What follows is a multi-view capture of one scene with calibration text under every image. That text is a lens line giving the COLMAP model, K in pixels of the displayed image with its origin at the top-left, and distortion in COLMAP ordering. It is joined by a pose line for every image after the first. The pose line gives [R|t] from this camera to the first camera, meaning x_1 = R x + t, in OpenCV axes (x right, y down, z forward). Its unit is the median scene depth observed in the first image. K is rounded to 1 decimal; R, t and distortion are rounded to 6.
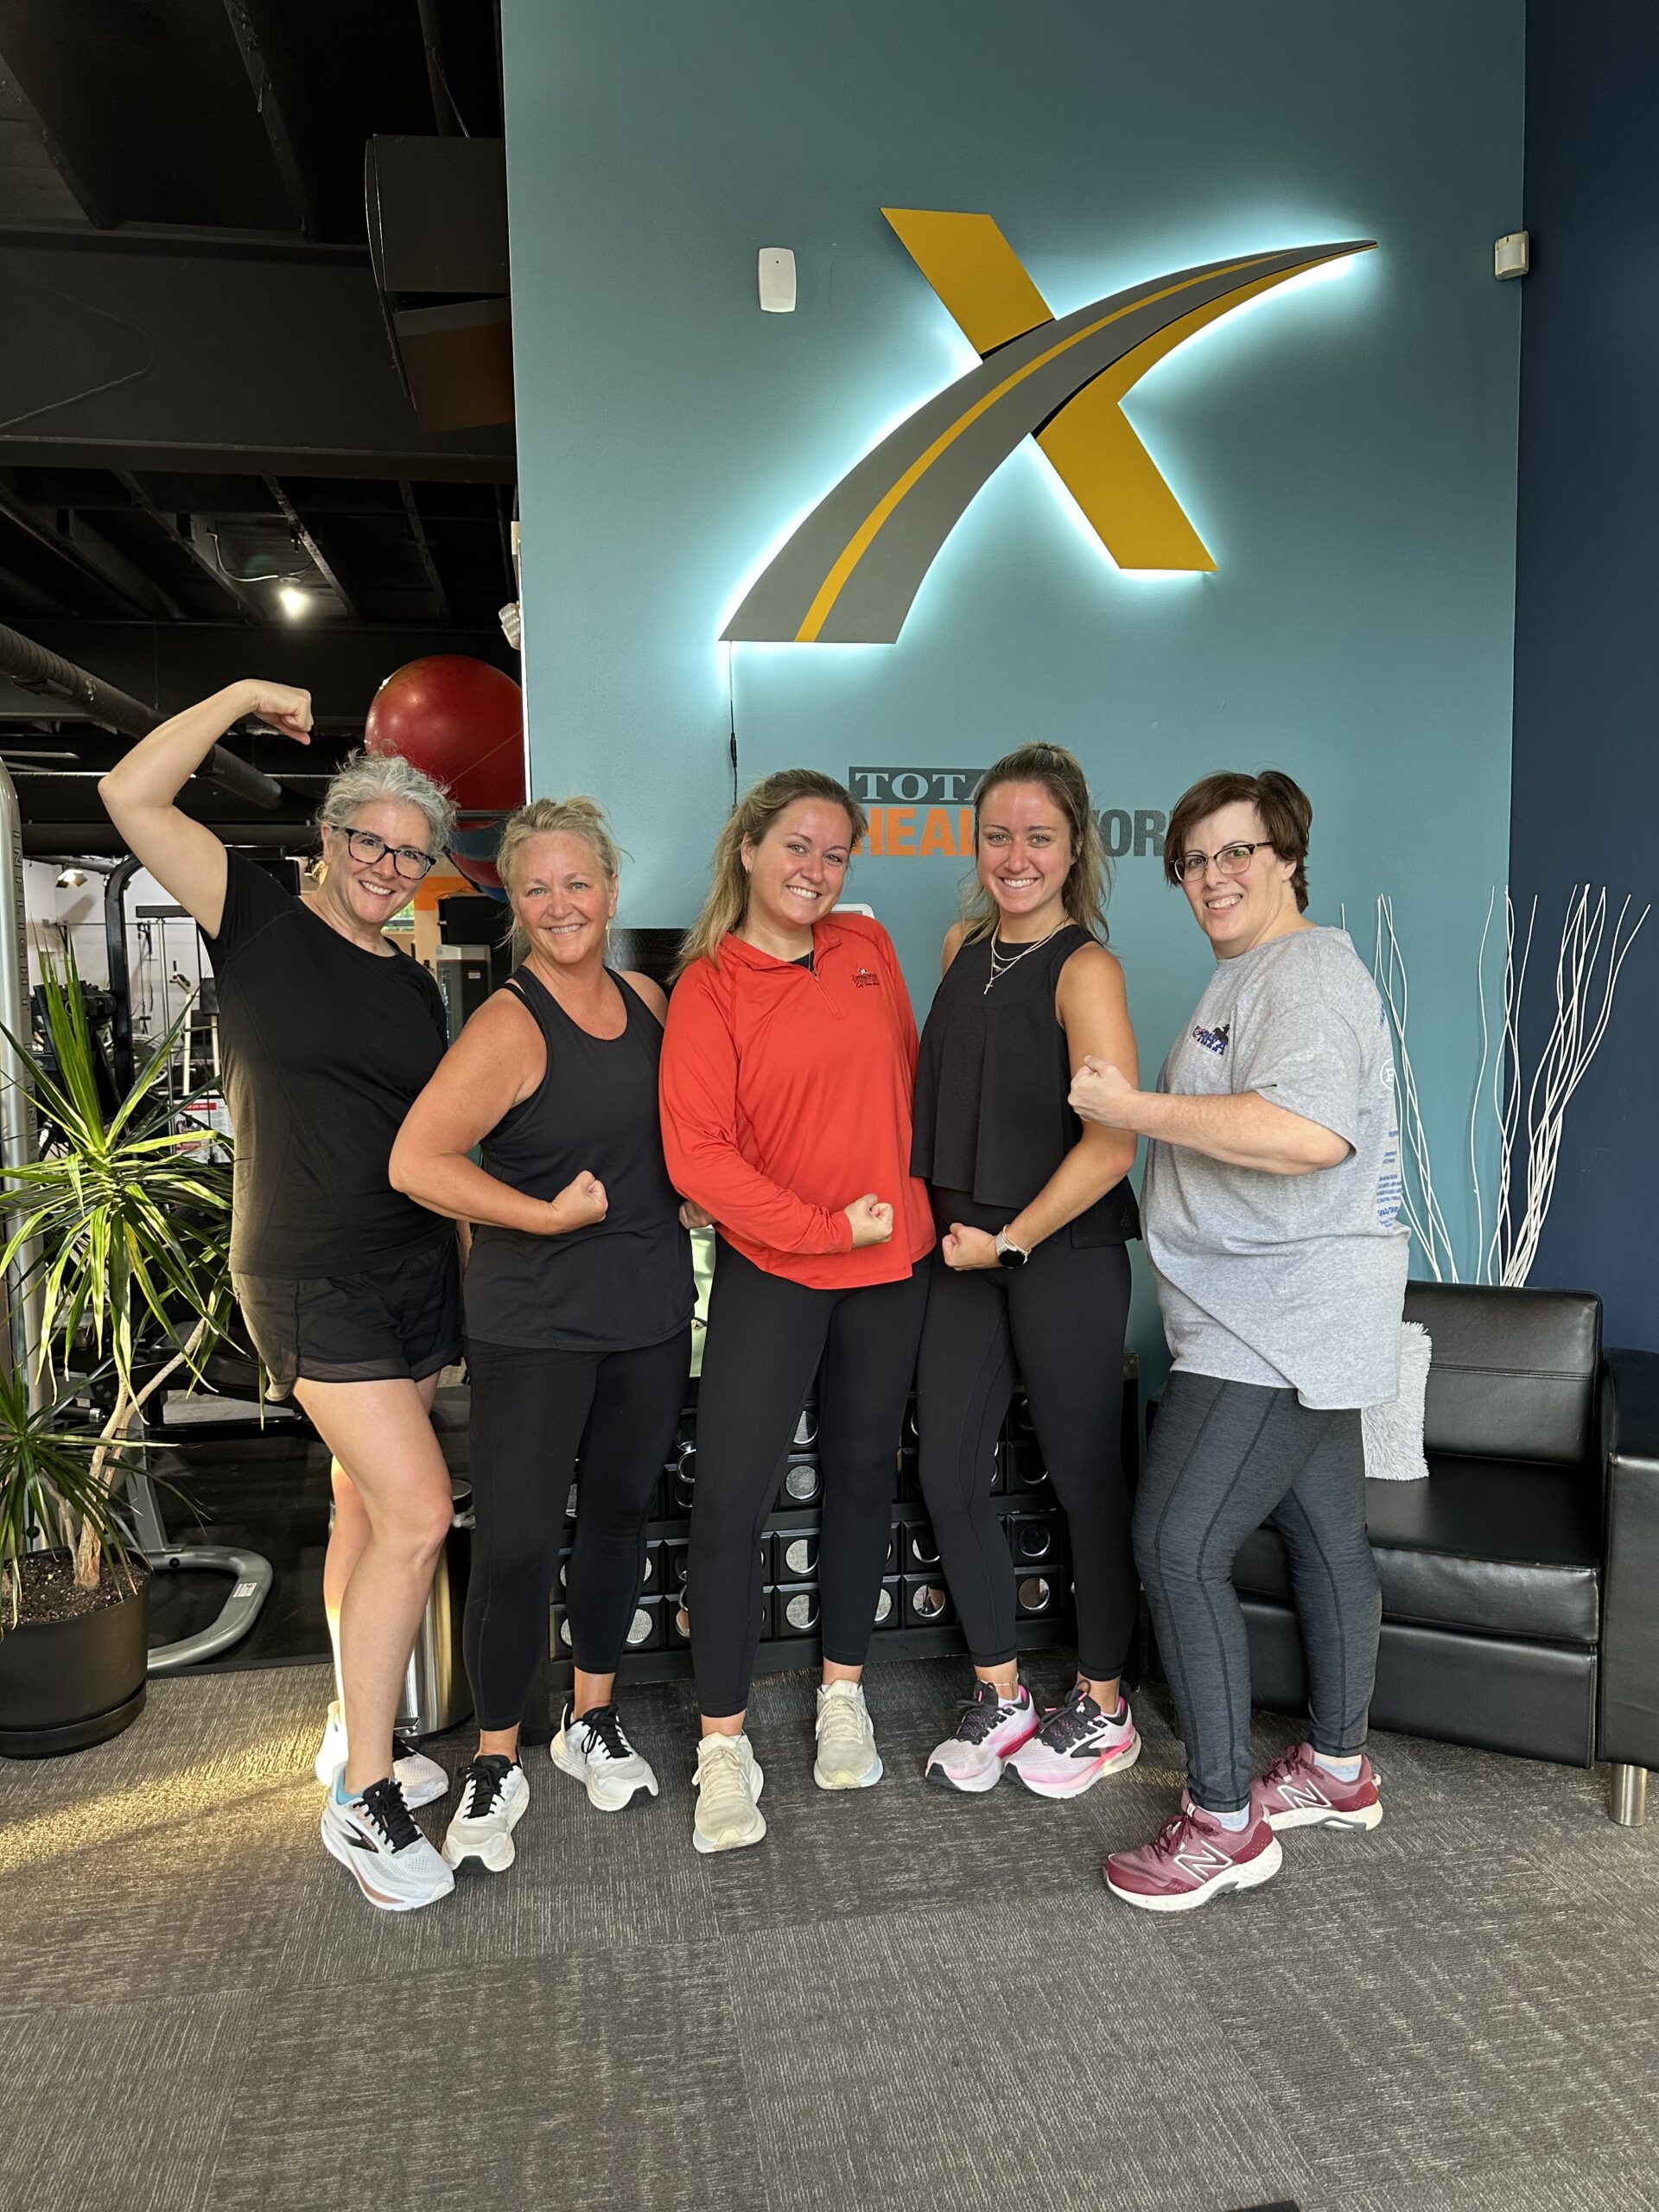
lens RADIAL K [[1586.2, 0, 829.5], [0, 1586.2, 1106.0], [0, 0, 1]] dist [-0.002066, -0.005904]
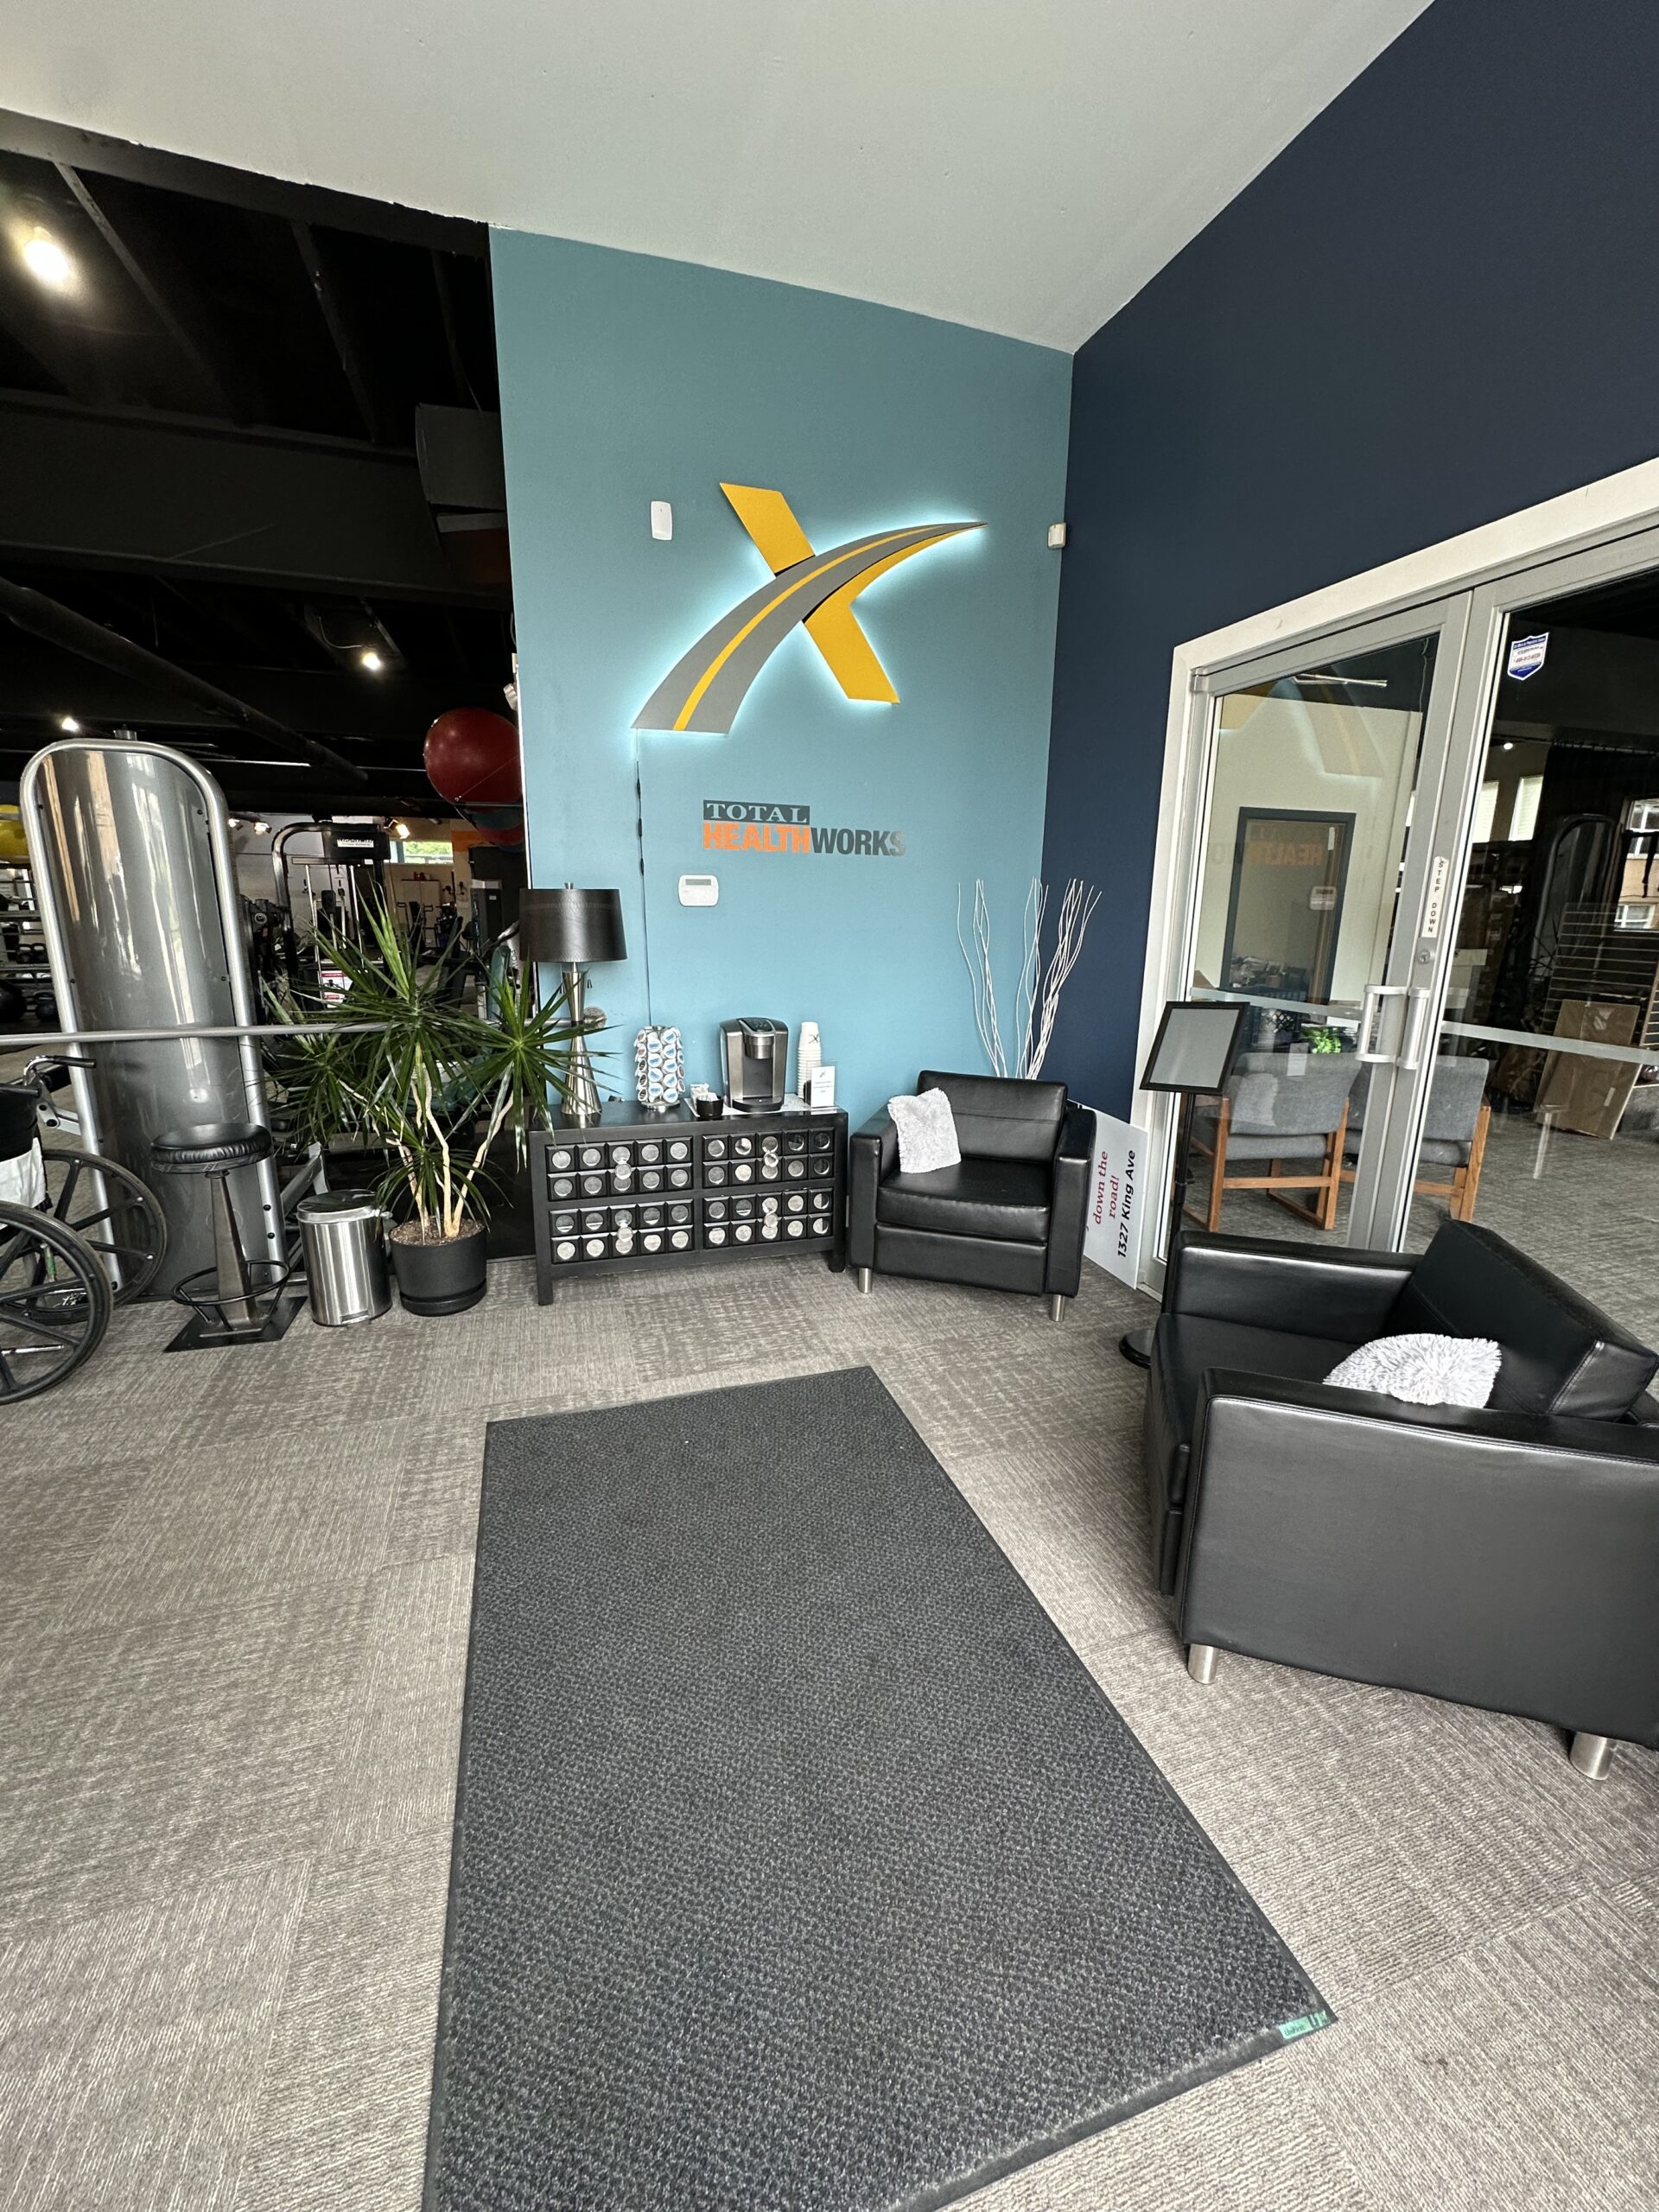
lens RADIAL K [[877.4, 0, 829.5], [0, 877.4, 1106.0], [0, 0, 1]] dist [-0.014104, 0.000210]
pose [[0.990099, -0.004346, 0.140302, 0.013565], [-0.016582, 0.988901, 0.147650, -0.014028], [-0.139386, -0.148515, 0.979038, -0.084953]]
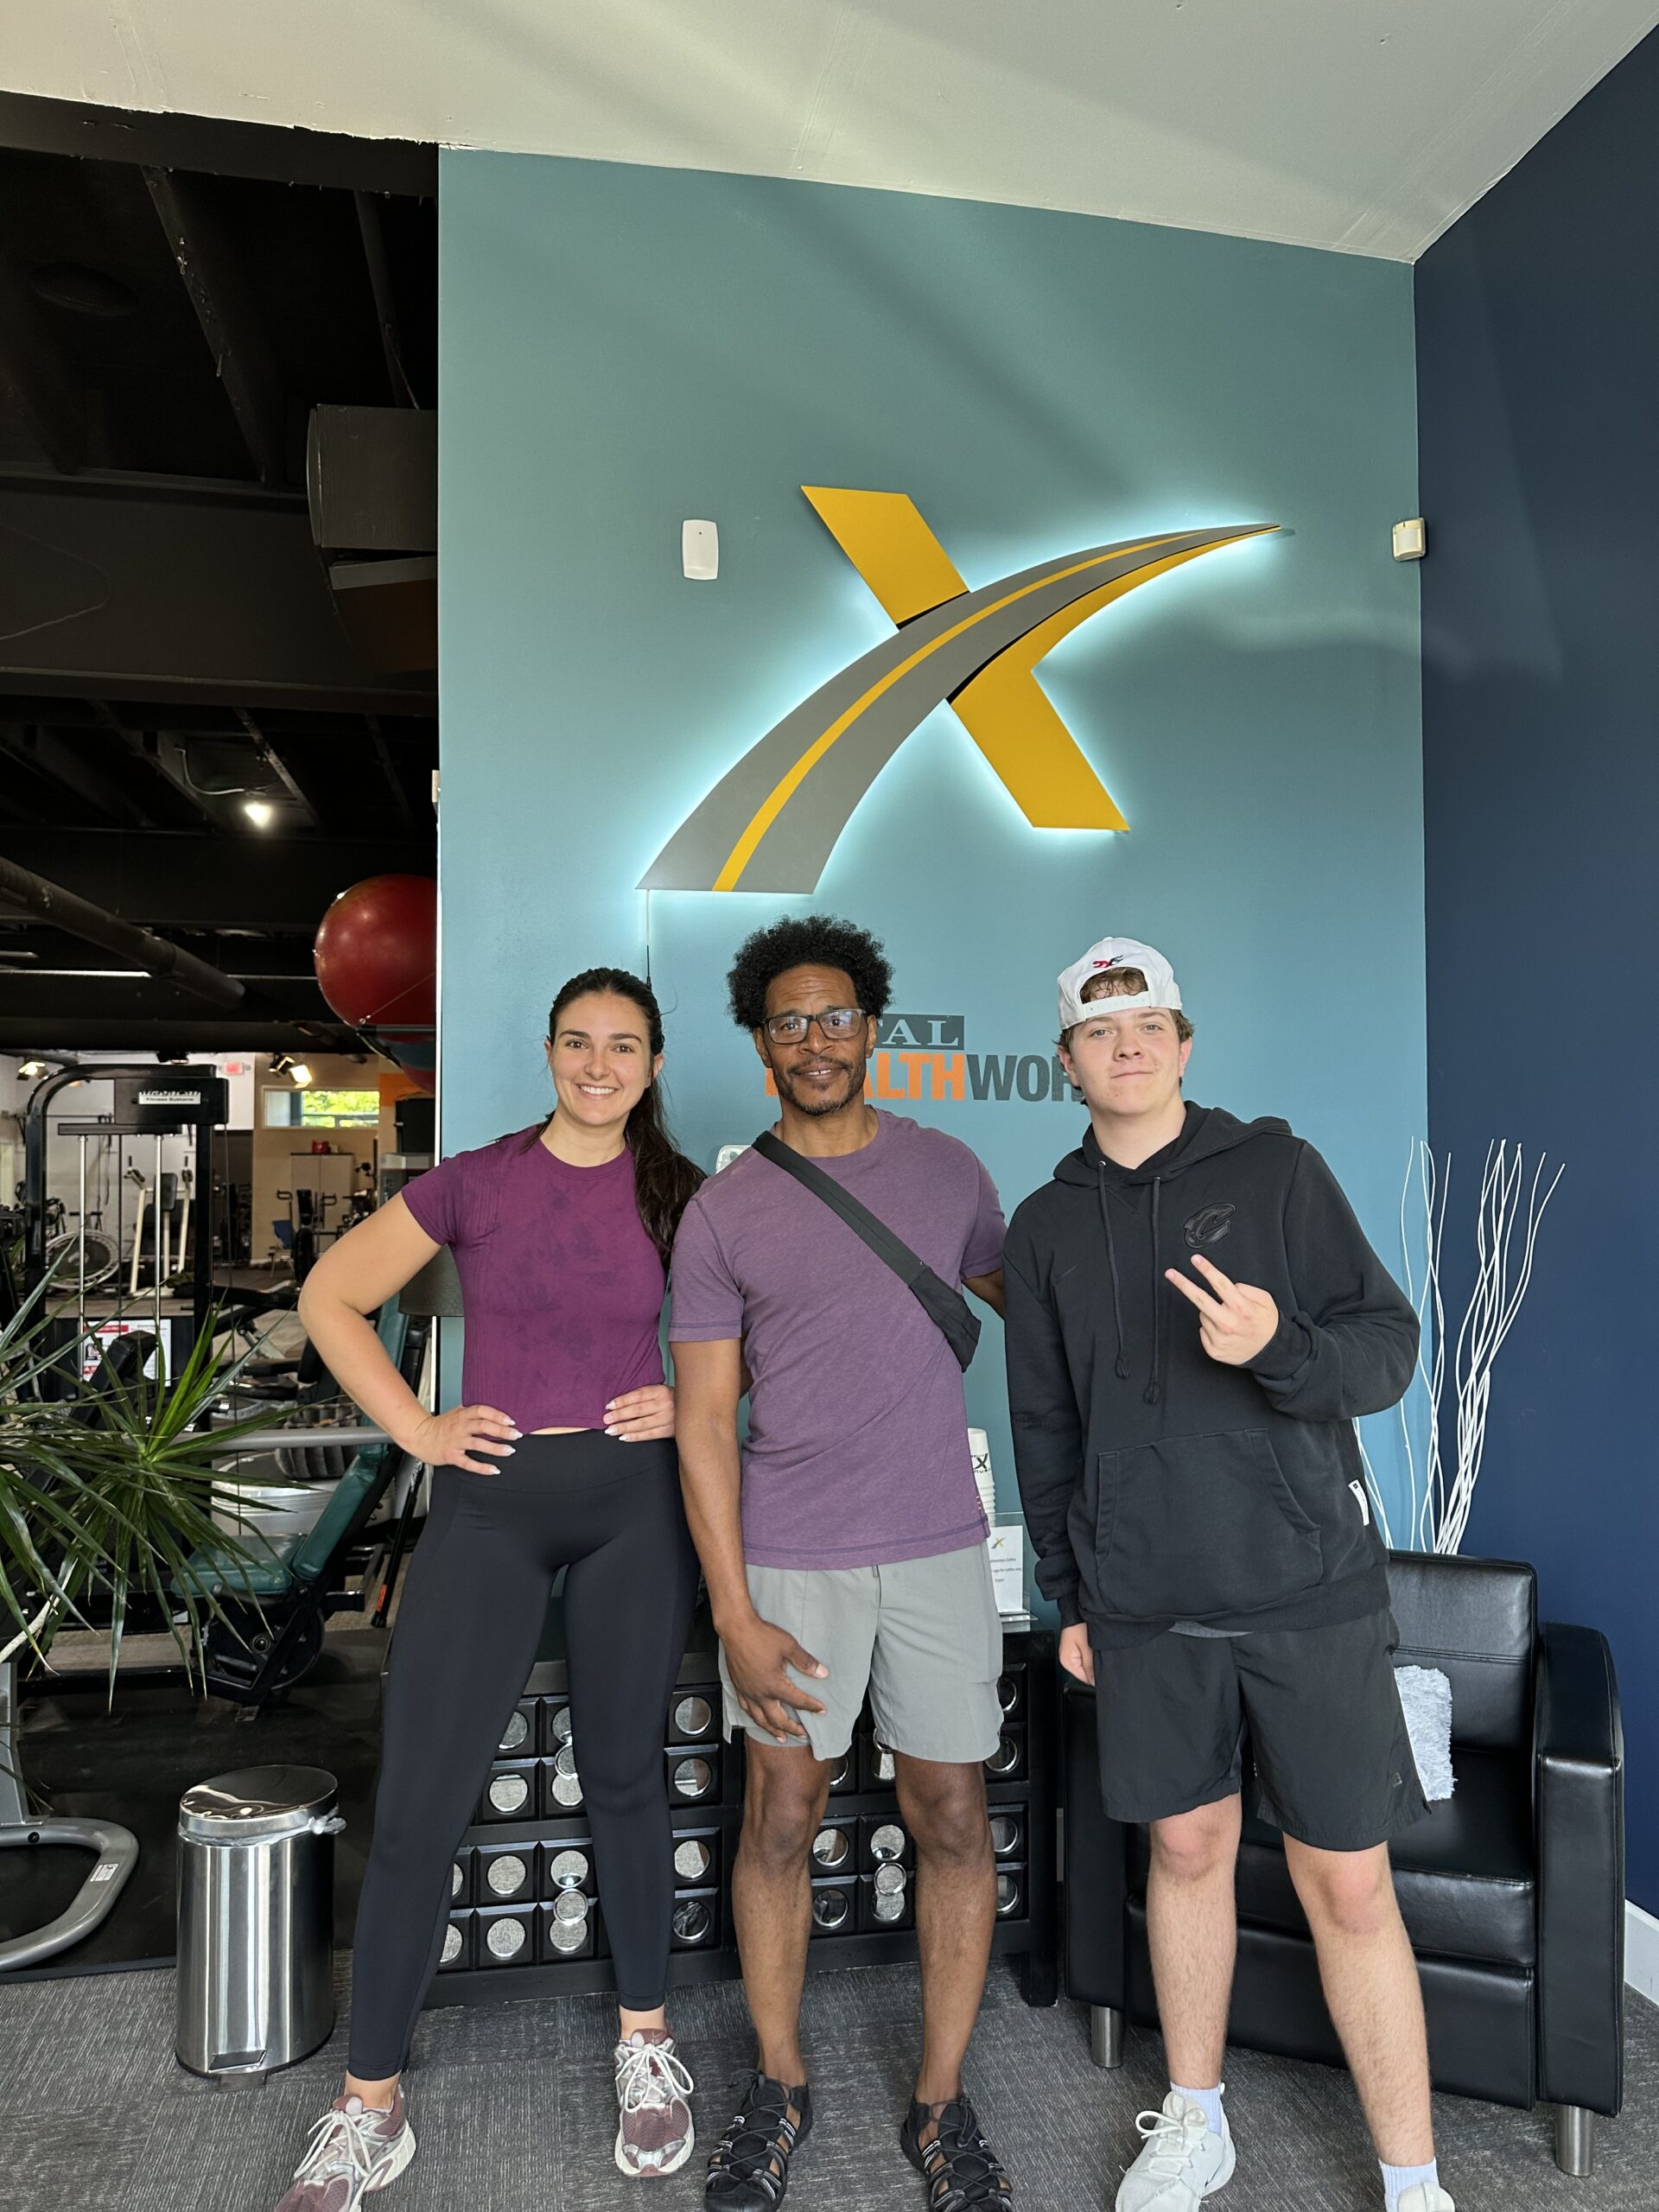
lens RADIAL K [[1583.0, 0, 829.5], [0, 1583.0, 1106.0], [0, 0, 1]] dist [0.031250, -0.045498]
pose [[0.999657, 0.014149, 0.022061, 0.031745], [-0.011243, 0.991880, -0.126680, -0.029373], [-0.023674, 0.126389, 0.991698, 0.014535]]
